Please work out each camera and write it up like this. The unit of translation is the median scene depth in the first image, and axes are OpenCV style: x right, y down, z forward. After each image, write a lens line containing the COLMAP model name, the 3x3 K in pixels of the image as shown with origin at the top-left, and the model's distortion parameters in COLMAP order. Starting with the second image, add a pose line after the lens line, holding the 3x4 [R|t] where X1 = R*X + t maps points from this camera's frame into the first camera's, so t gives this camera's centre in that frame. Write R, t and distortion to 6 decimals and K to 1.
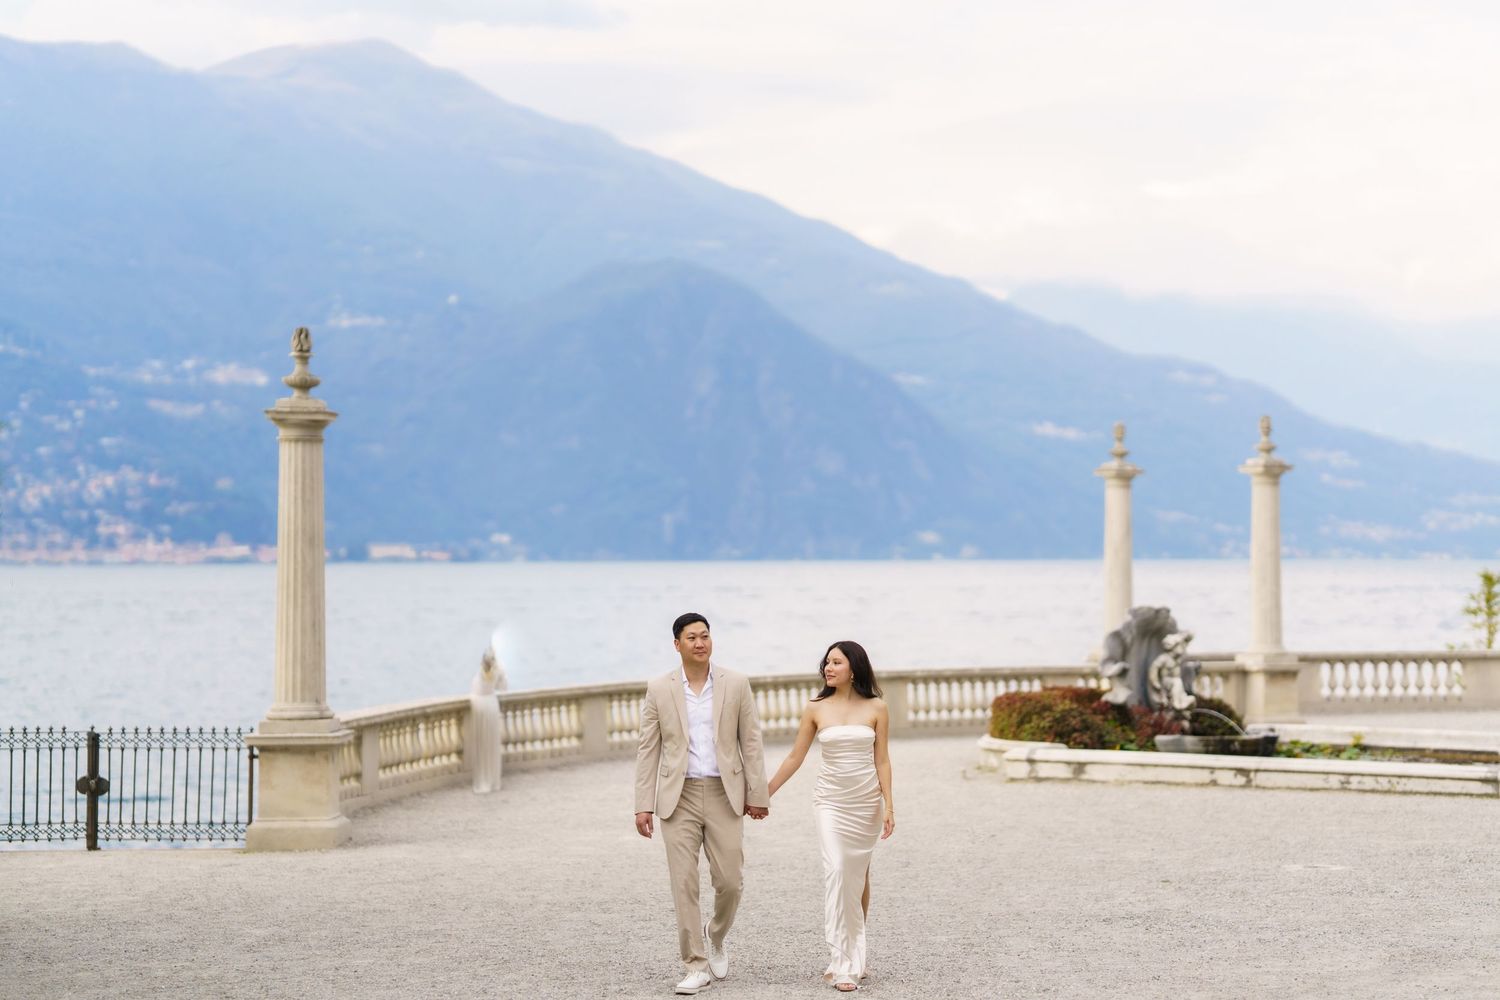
lens RADIAL K [[3597.9, 0, 754.4], [0, 3597.9, 495.0], [0, 0, 1]] dist [0.638983, 0.885377]
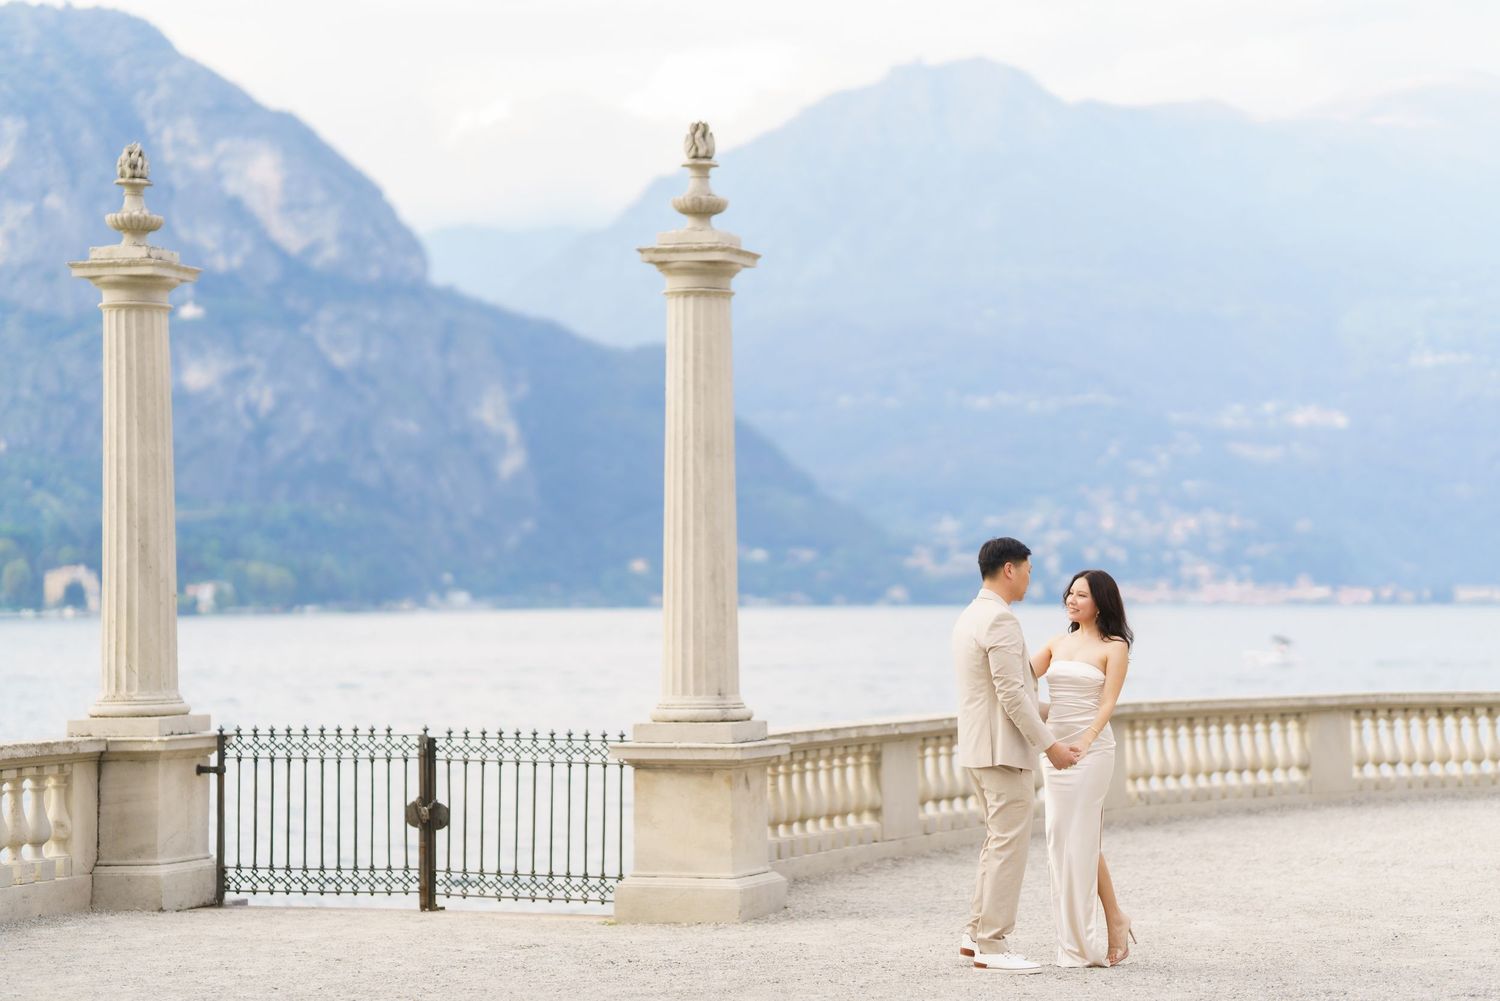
lens RADIAL K [[3521.6, 0, 746.6], [0, 3521.6, 506.7], [0, 0, 1]] dist [0.647956, 1.277811]
pose [[0.954292, -0.009875, -0.298712, 0.073069], [0.007162, 0.999923, -0.010175, 0.029578], [0.298789, 0.007570, 0.954289, 0.398227]]
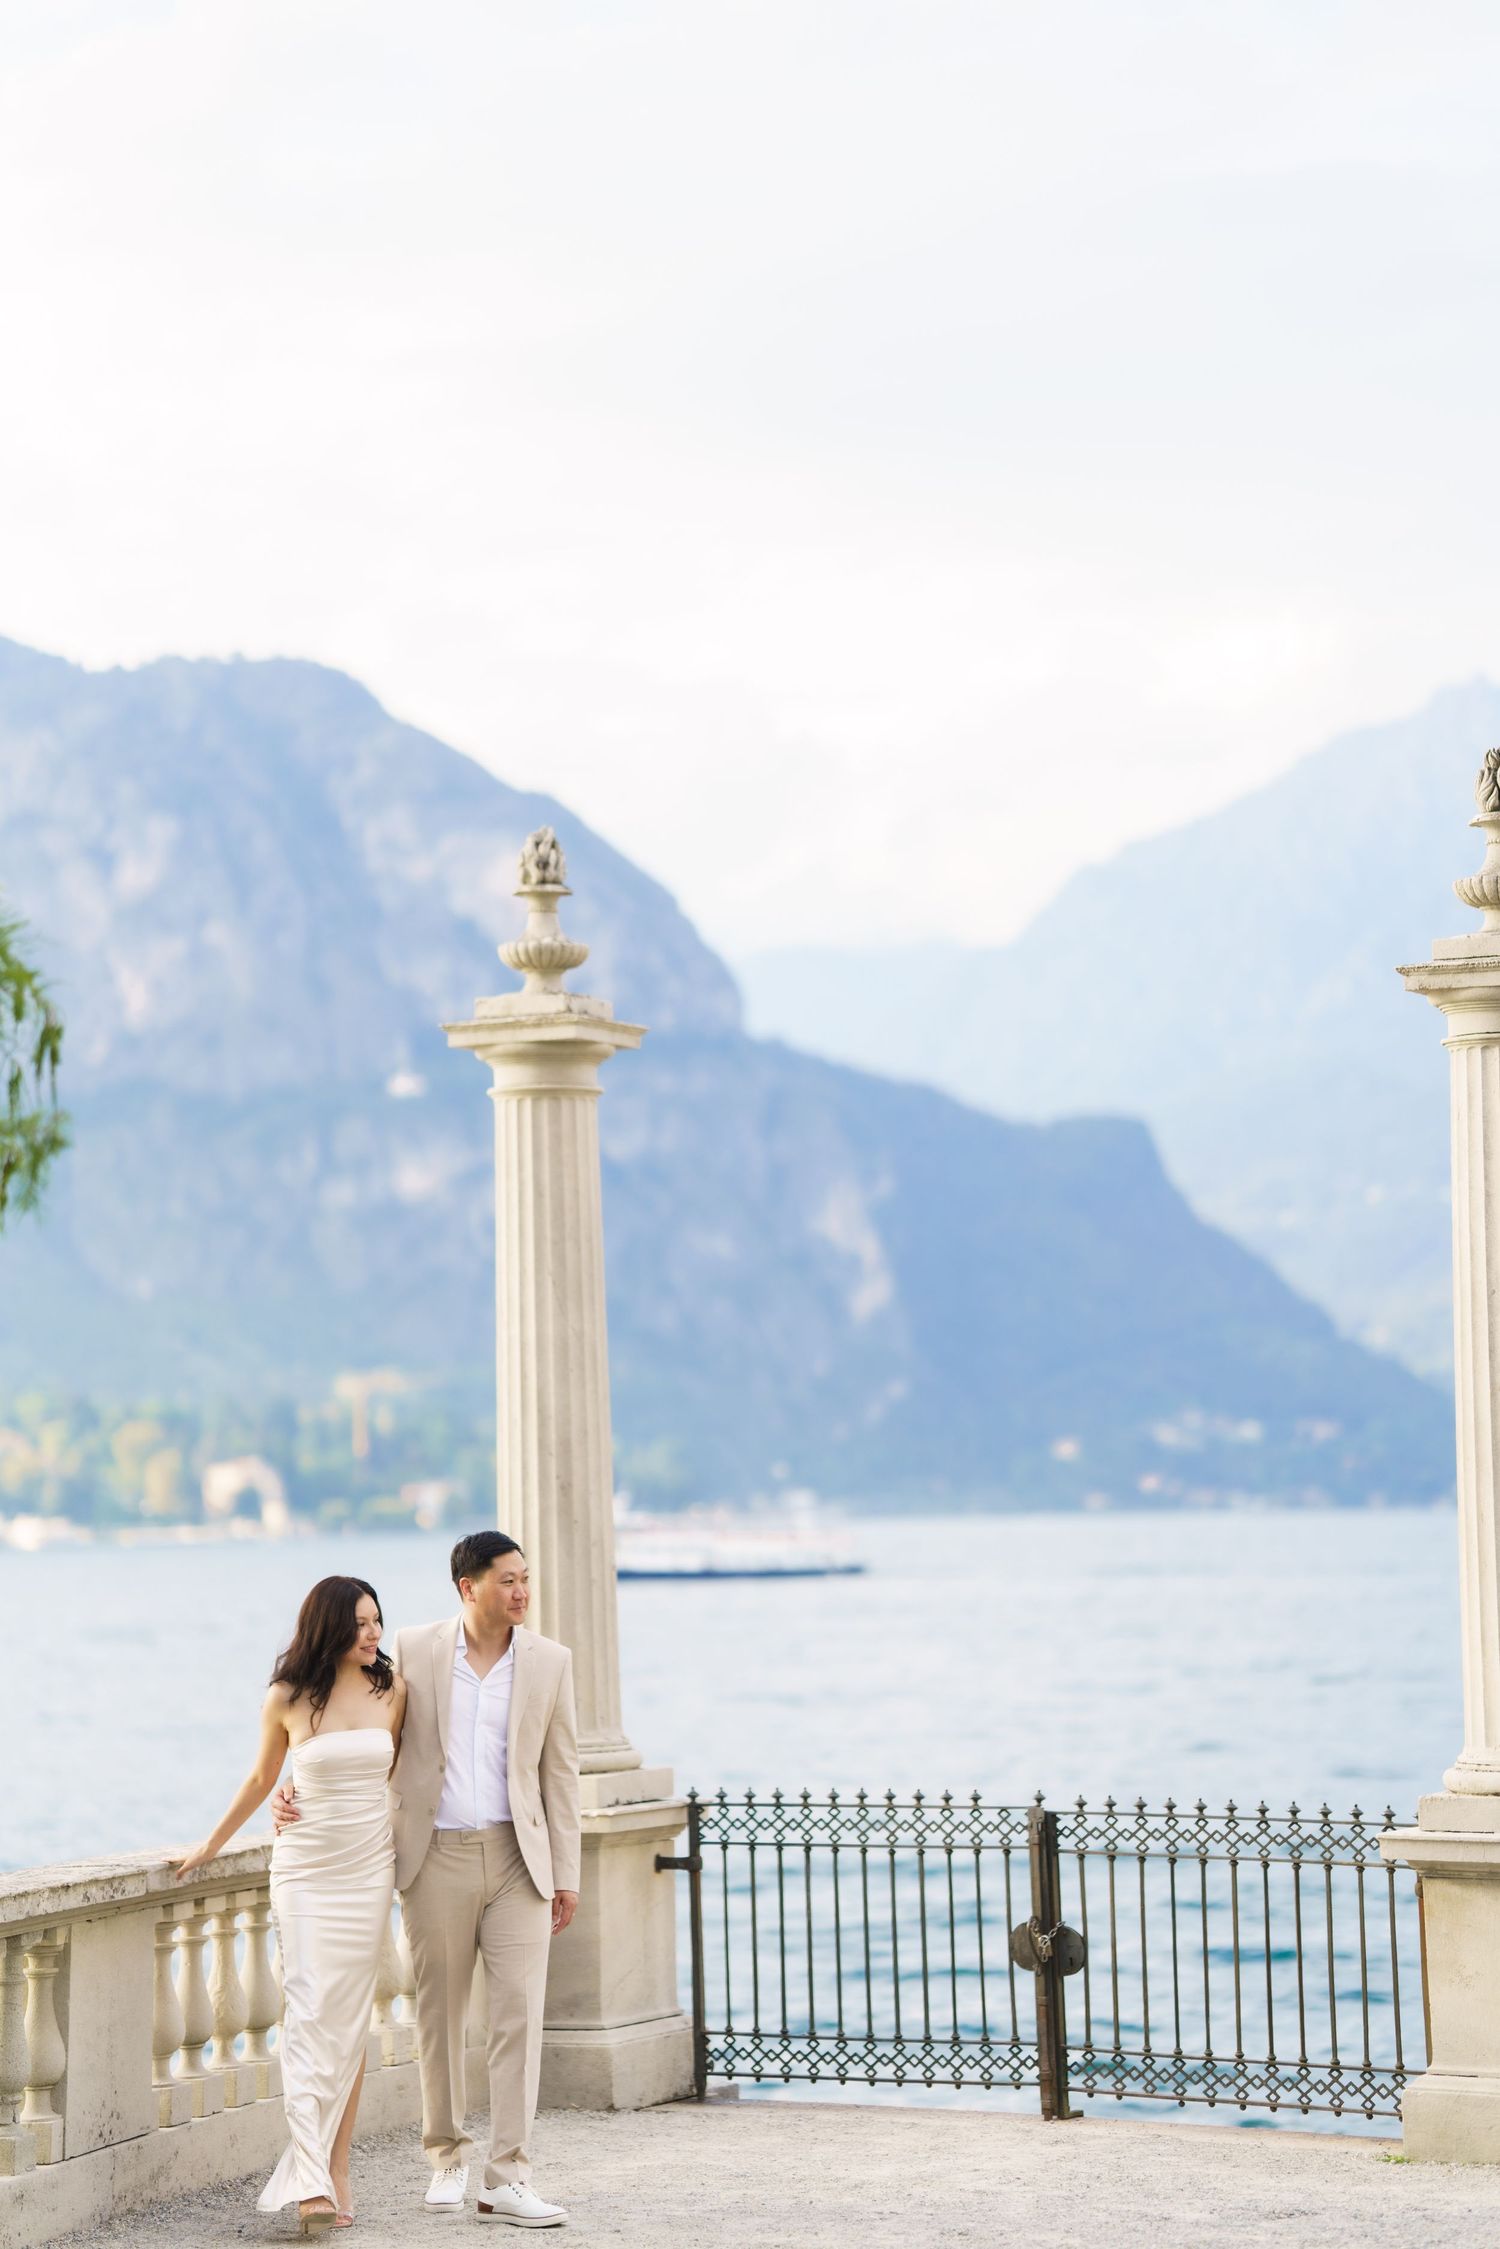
lens RADIAL K [[5268.0, 0, 754.0], [0, 5268.0, 1099.7], [0, 0, 1]] dist [0.596240, 1.172440]
pose [[0.924072, -0.044975, -0.379562, 0.013653], [0.023676, 0.997881, -0.060600, 0.022408], [0.381484, 0.047012, 0.923179, 0.459098]]
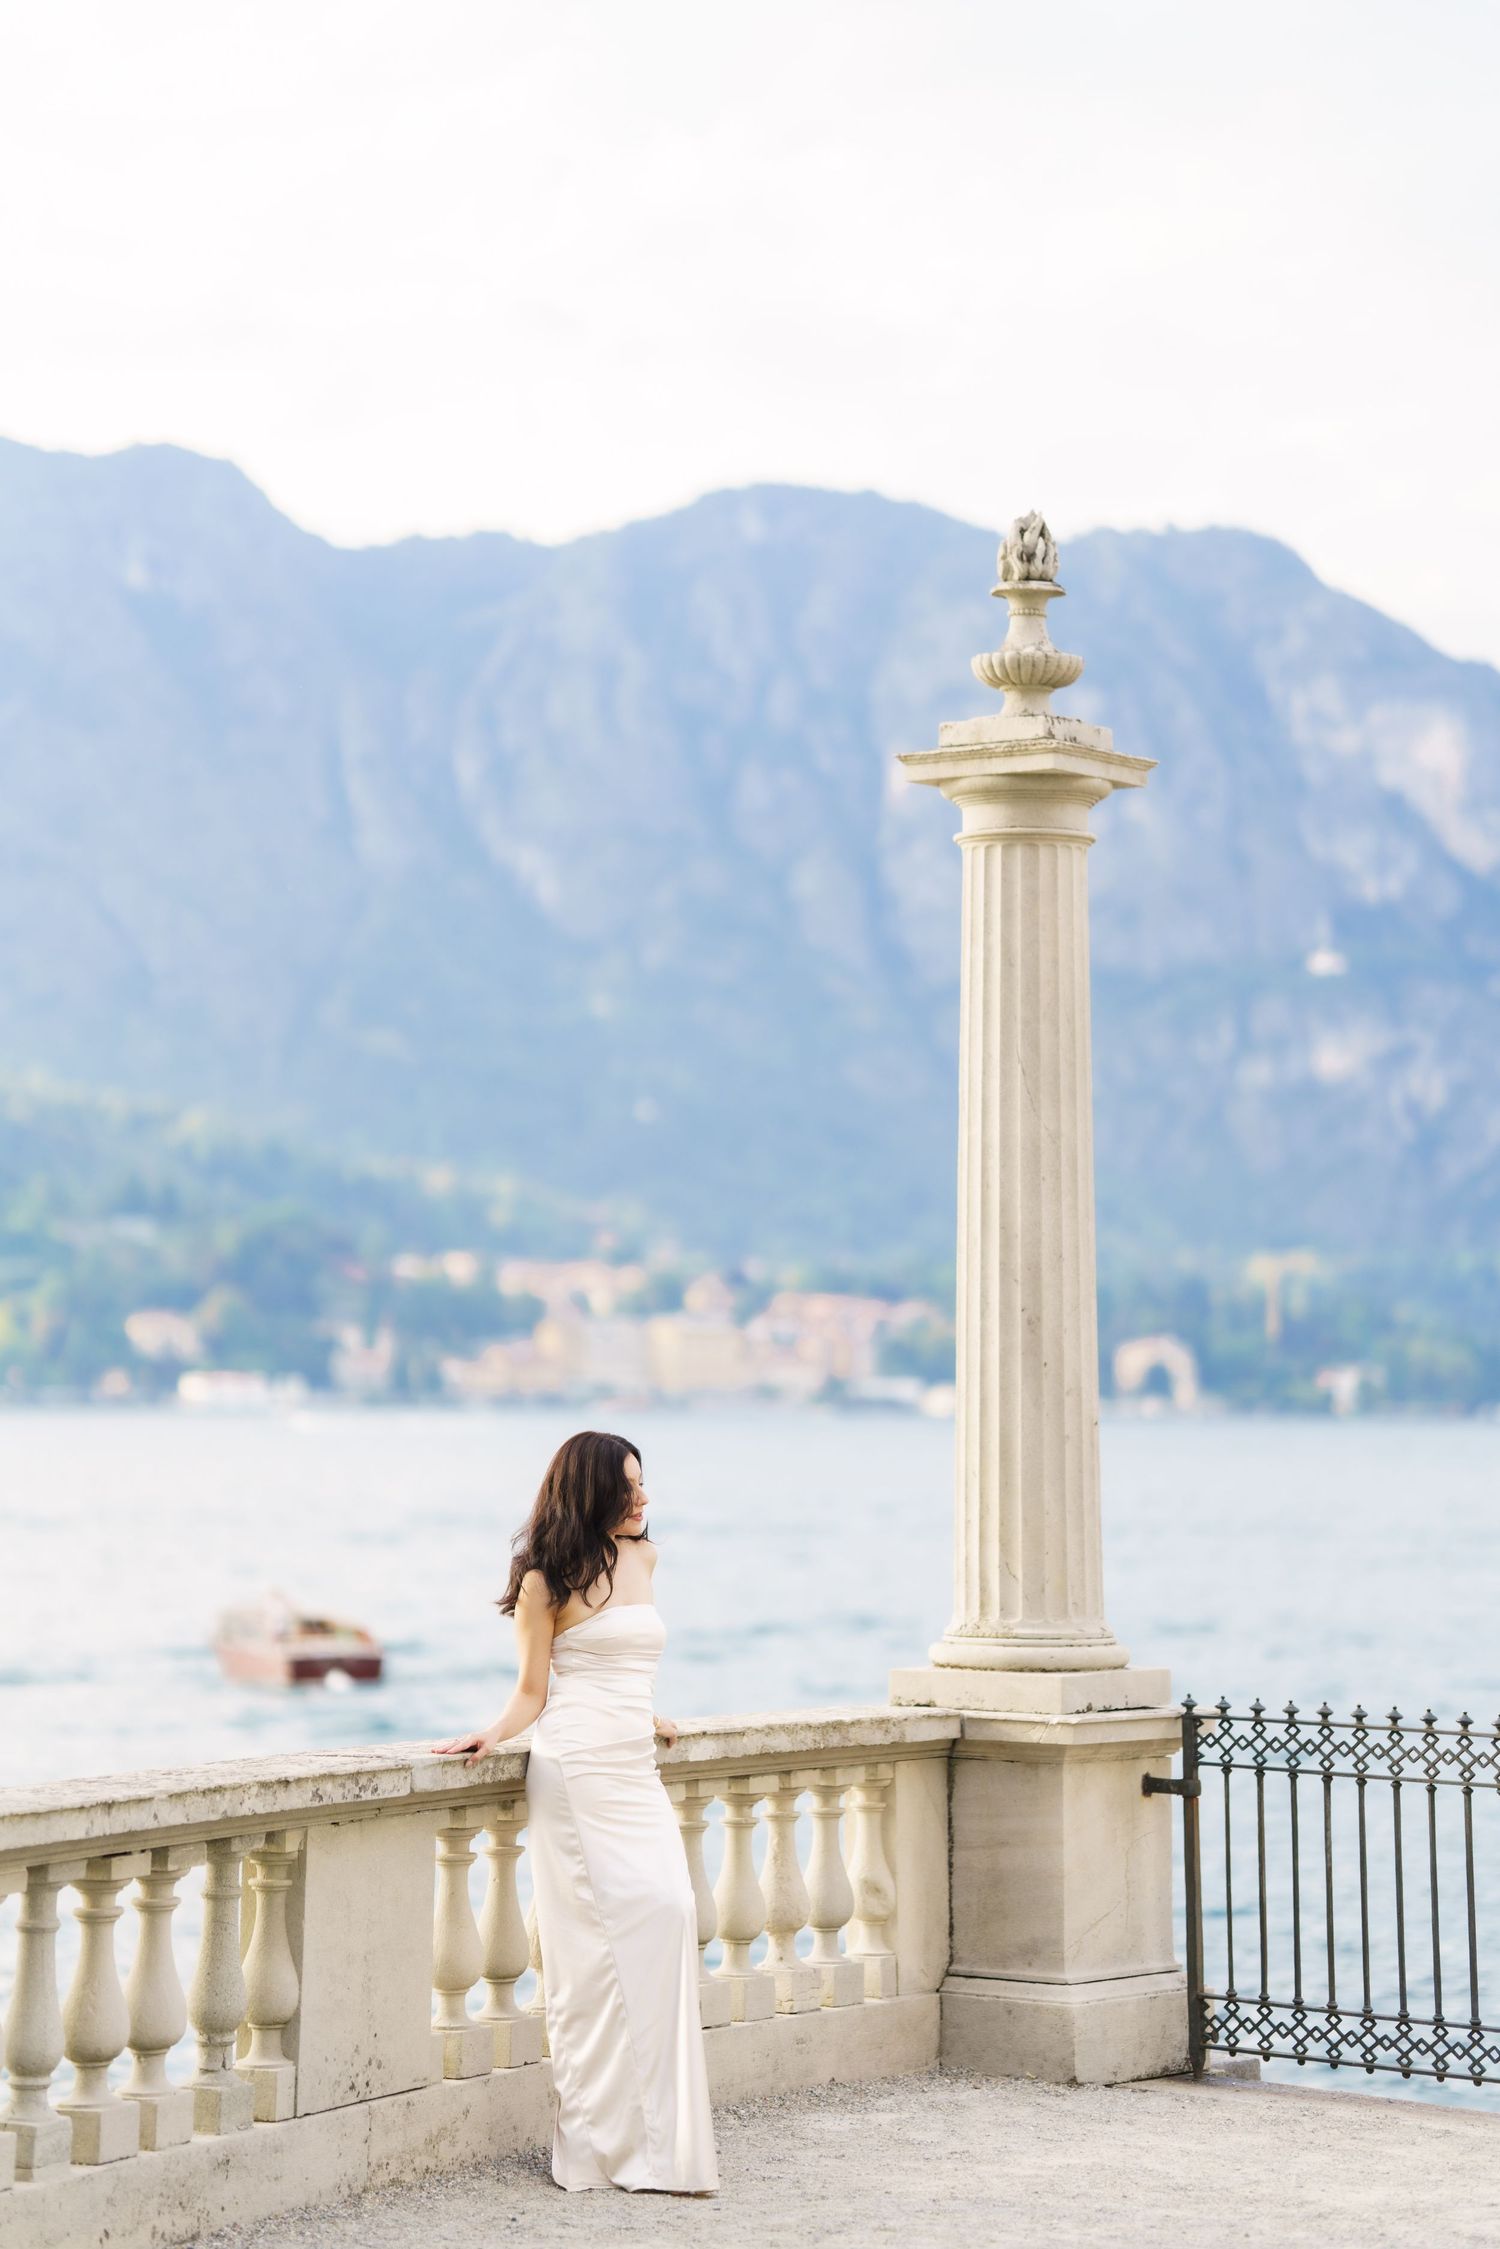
lens RADIAL K [[5308.7, 0, 743.2], [0, 5308.7, 1121.5], [0, 0, 1]] dist [0.629053, 1.119274]
pose [[0.844132, -0.017846, -0.535839, 0.005567], [-0.001591, 0.999358, -0.035791, 0.028528], [0.536134, 0.031065, 0.843561, 0.576647]]
